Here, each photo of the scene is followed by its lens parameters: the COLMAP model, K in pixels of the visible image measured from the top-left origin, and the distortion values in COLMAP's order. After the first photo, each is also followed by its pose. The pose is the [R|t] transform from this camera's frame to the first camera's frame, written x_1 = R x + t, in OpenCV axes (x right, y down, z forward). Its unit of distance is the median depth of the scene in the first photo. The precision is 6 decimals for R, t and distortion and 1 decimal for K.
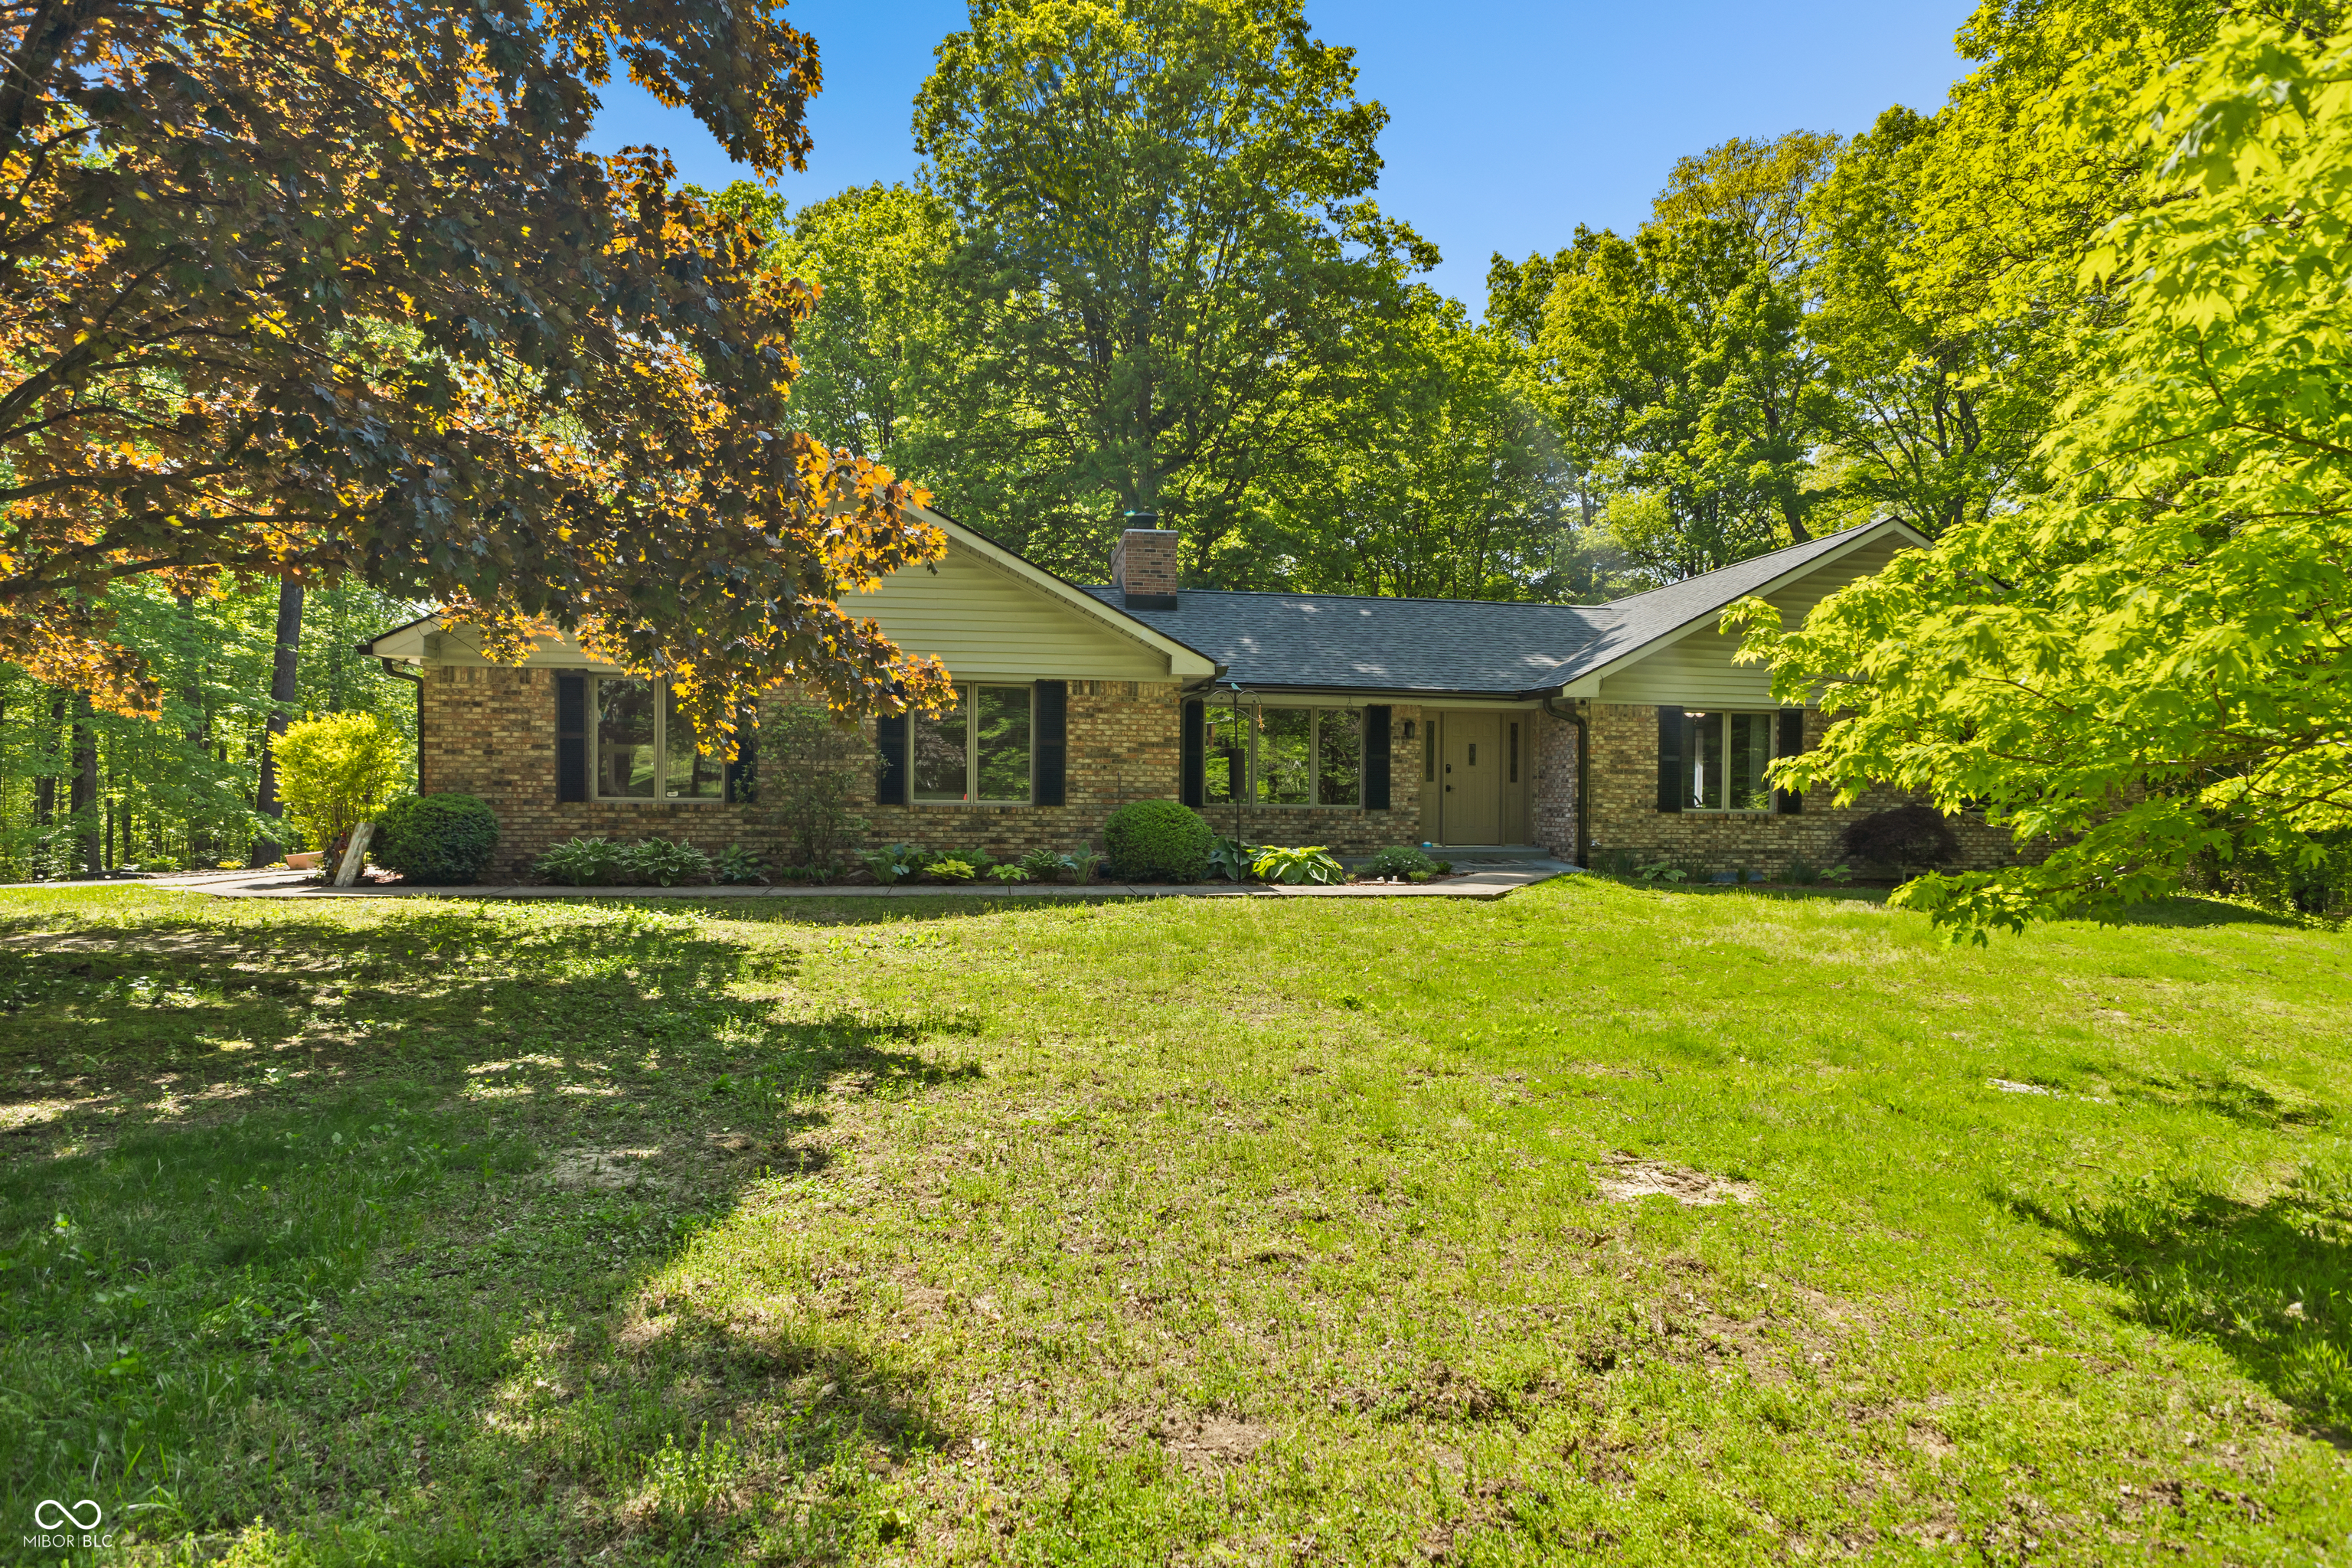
lens RADIAL K [[1354.1, 0, 1175.4], [0, 1354.1, 786.9], [0, 0, 1]] dist [-0.005721, -0.000407]
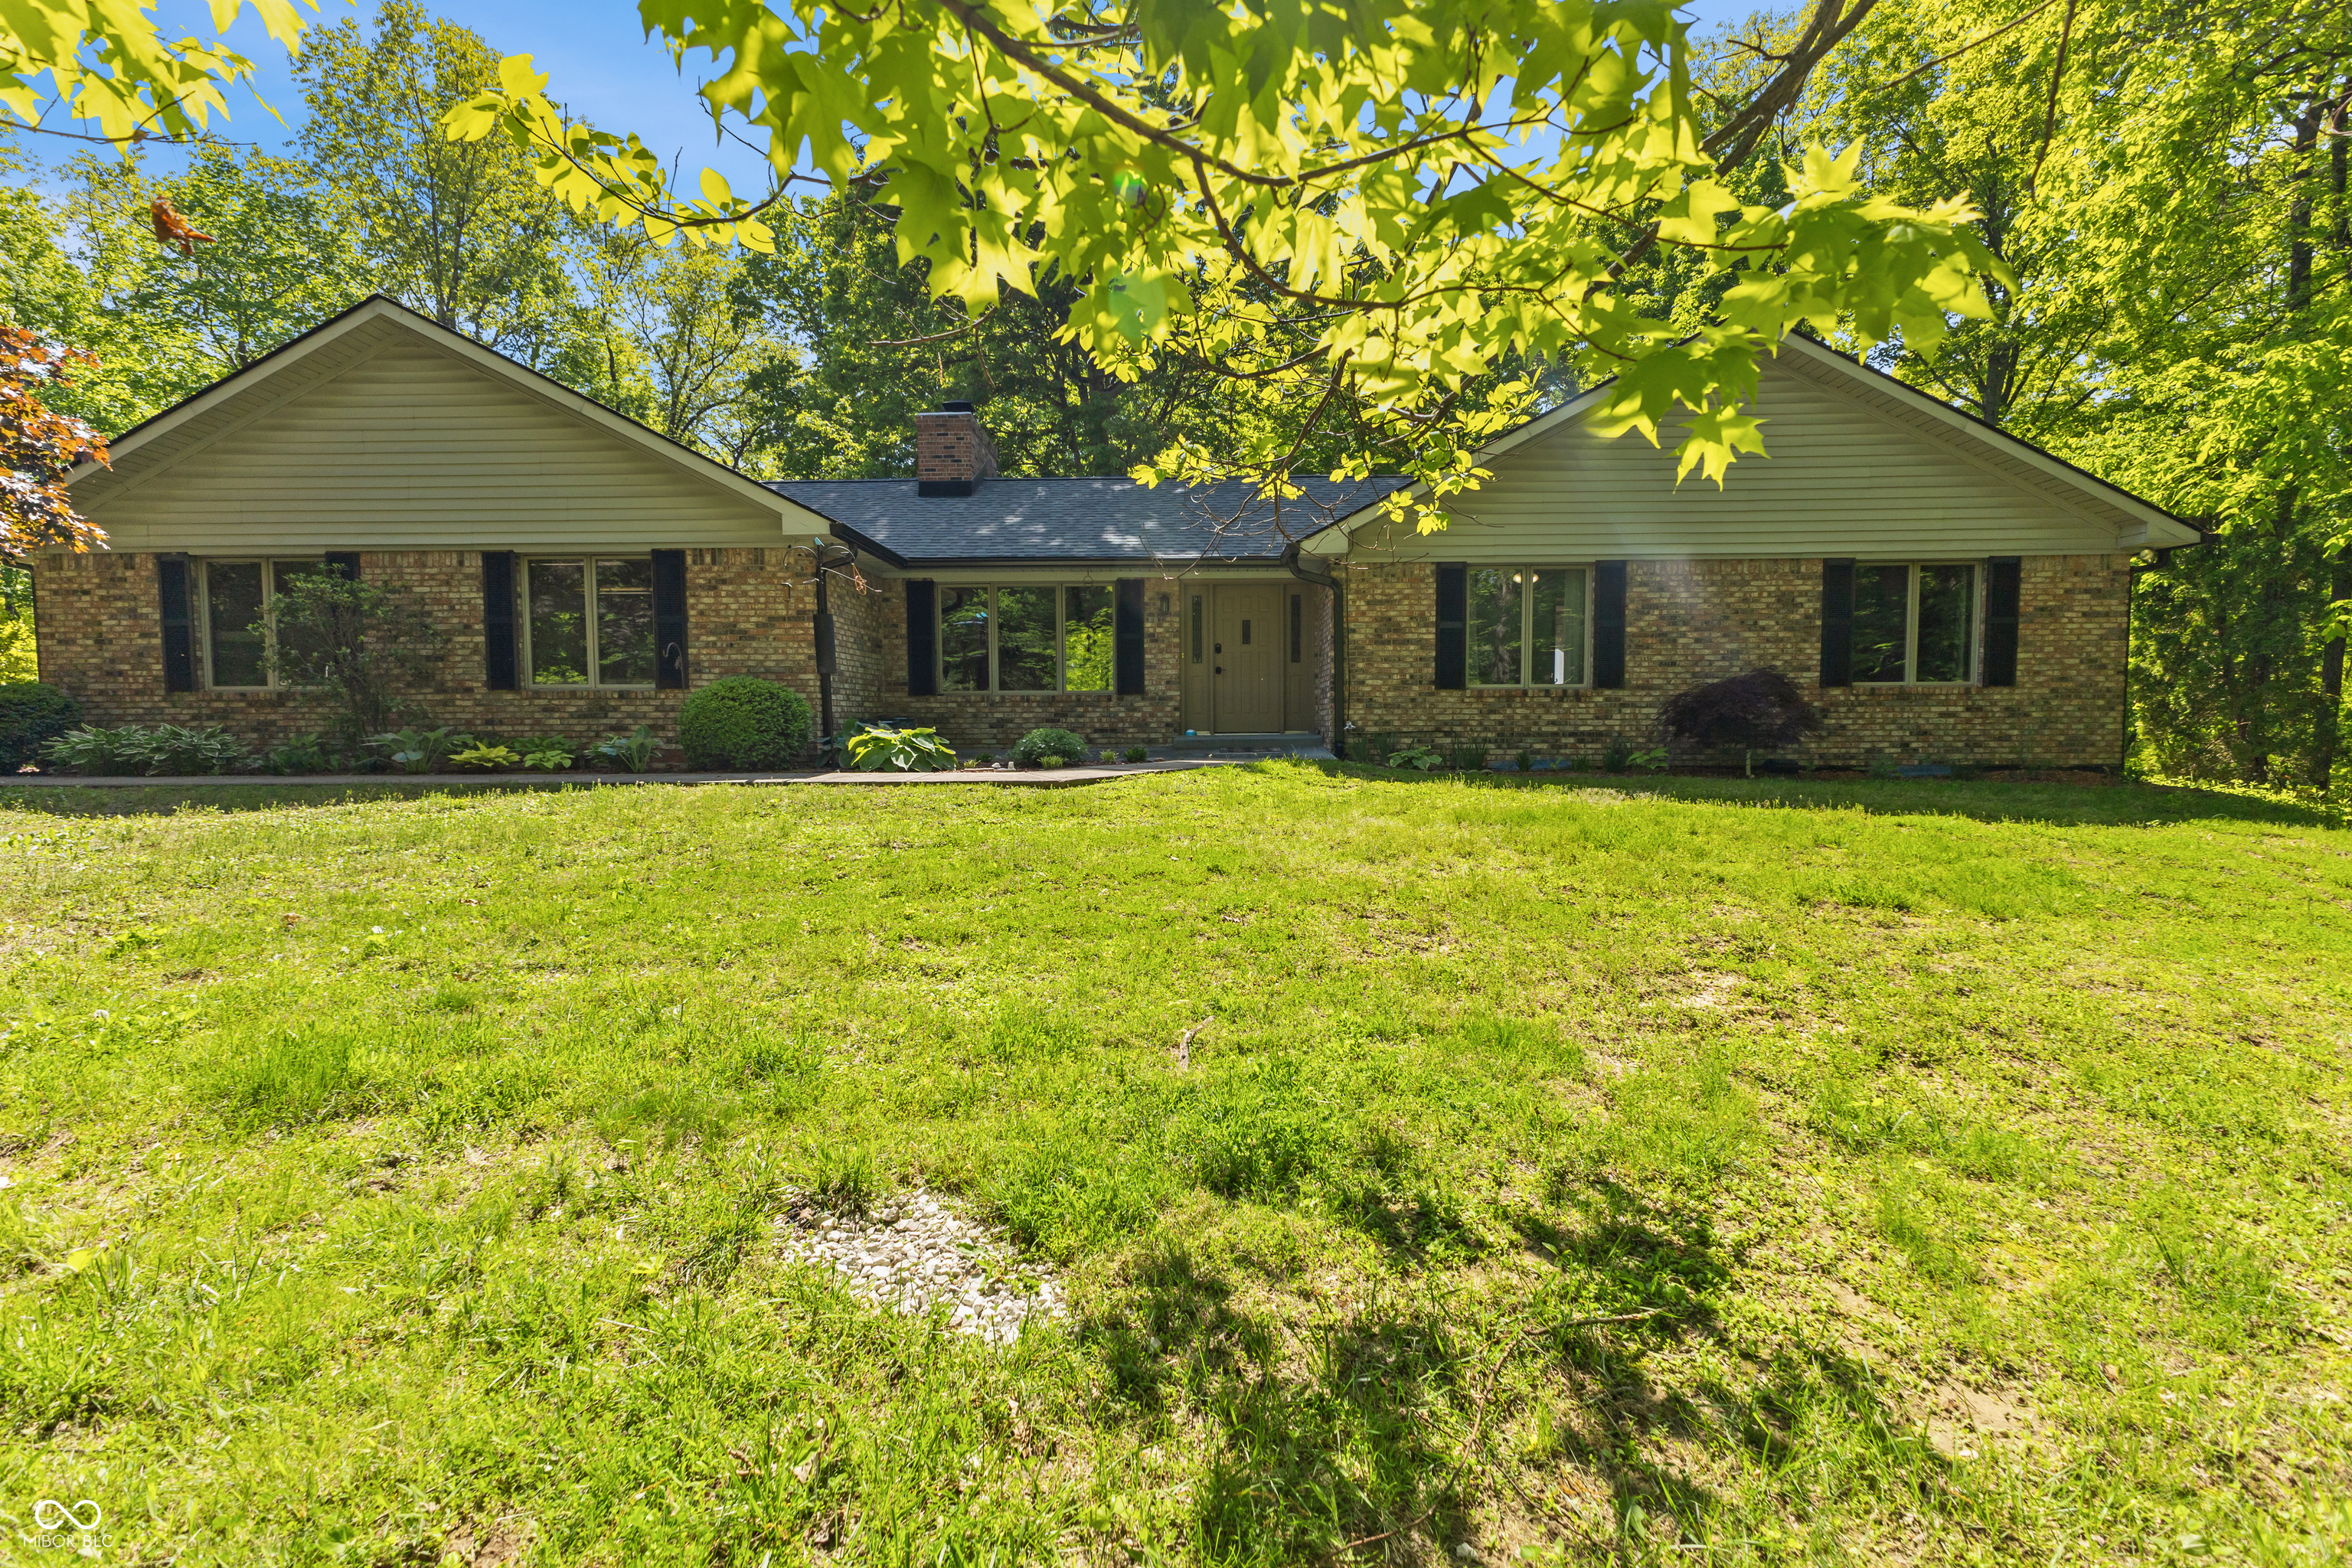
lens RADIAL K [[1036.0, 0, 1175.4], [0, 1036.0, 785.6], [0, 0, 1]] dist [0.005159, 0.000339]
pose [[0.980061, -0.003162, -0.198673, 0.377037], [0.016954, 0.997558, 0.067759, 0.037469], [0.197973, -0.069776, 0.977721, 0.375793]]
